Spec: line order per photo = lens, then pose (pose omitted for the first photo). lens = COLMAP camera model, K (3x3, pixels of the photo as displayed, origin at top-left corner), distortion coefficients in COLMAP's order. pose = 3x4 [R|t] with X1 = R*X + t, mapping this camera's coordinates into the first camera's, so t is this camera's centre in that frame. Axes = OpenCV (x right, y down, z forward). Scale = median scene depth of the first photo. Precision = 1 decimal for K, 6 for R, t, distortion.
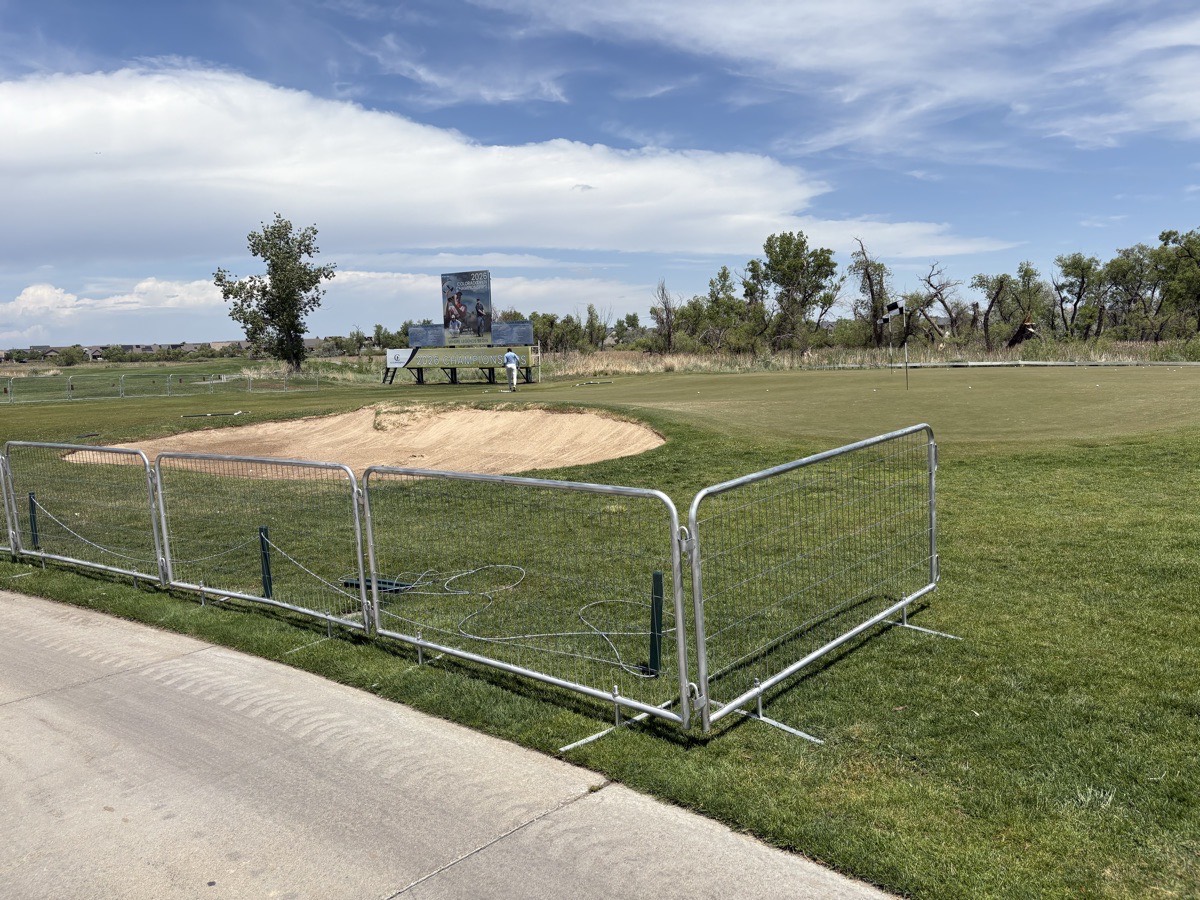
lens RADIAL K [[913.4, 0, 586.2], [0, 913.4, 396.3], [0, 0, 1]] dist [0.001068, -0.029446]
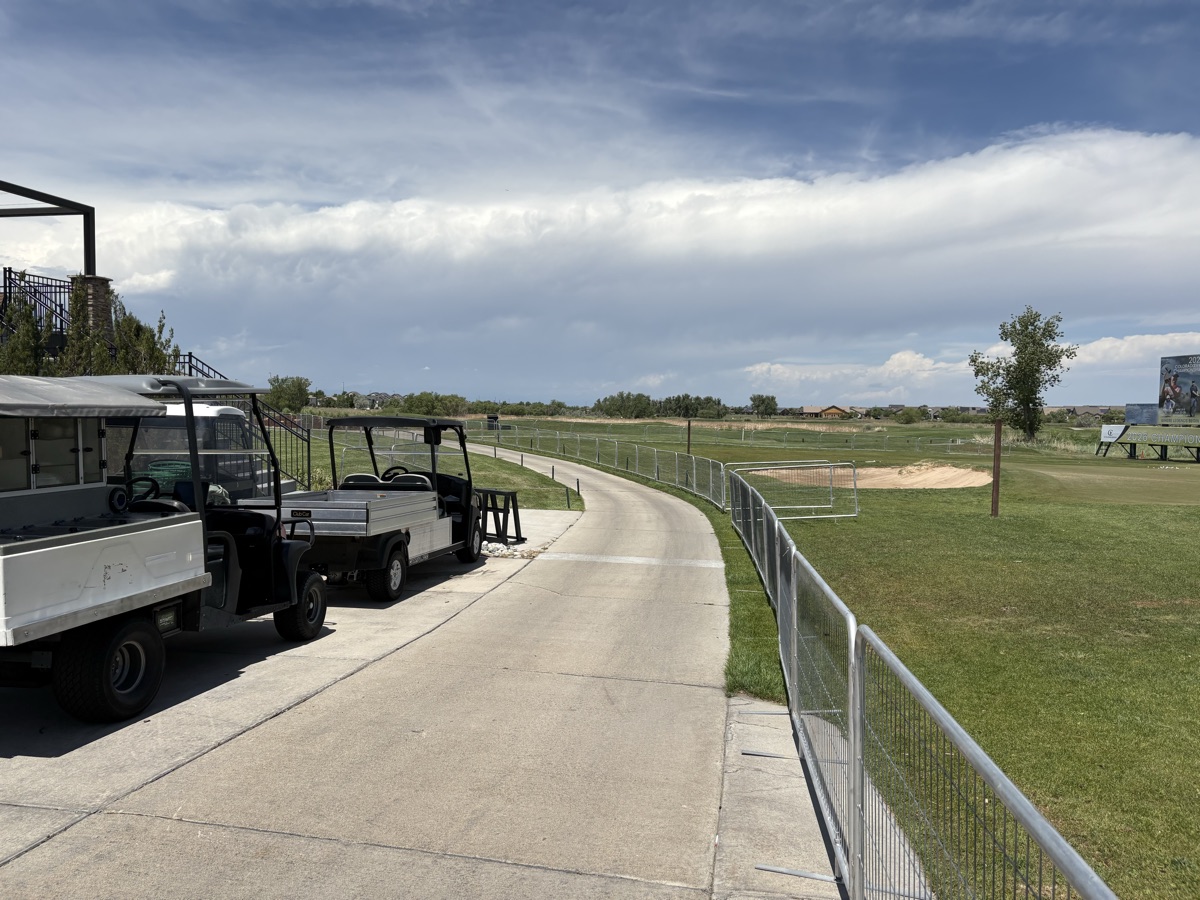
lens RADIAL K [[890.6, 0, 600.0], [0, 890.6, 450.0], [0, 0, 1]] dist [0.070809, -0.056633]
pose [[0.649182, 0.071813, -0.757235, 0.199962], [-0.078388, 0.996549, 0.027306, -0.001952], [0.756583, 0.041632, 0.652571, -0.167848]]
